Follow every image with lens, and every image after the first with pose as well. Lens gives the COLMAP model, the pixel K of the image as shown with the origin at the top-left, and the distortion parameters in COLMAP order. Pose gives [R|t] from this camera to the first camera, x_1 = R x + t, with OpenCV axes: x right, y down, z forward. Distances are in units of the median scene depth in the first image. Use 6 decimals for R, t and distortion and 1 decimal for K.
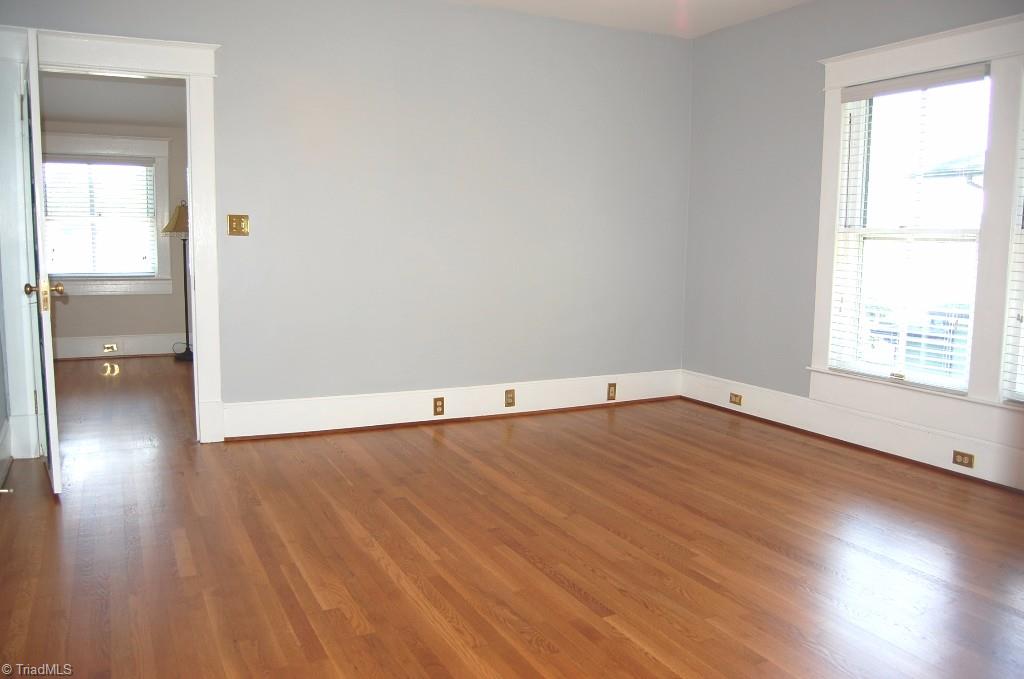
lens RADIAL K [[804.0, 0, 508.4], [0, 804.0, 339.4], [0, 0, 1]] dist [-0.089117, 0.042634]
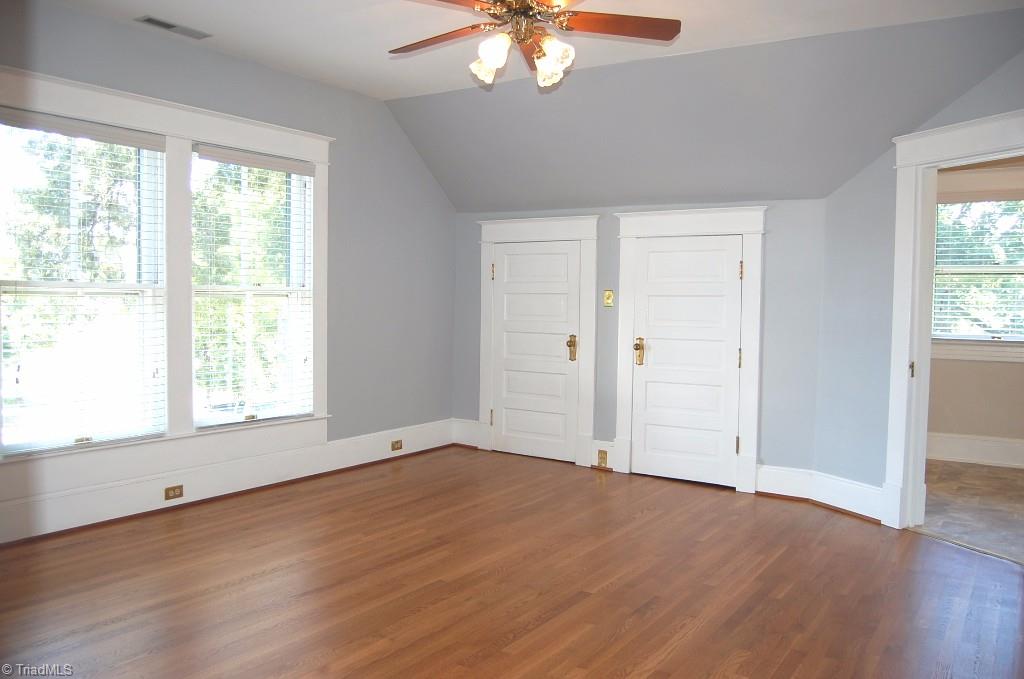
lens RADIAL K [[804.0, 0, 509.1], [0, 804.0, 339.9], [0, 0, 1]] dist [-0.089117, 0.042634]
pose [[-0.488086, -0.064291, 0.870424, -0.777954], [0.087476, 0.988658, 0.122076, -0.198232], [-0.868401, 0.135725, -0.476927, 1.406202]]
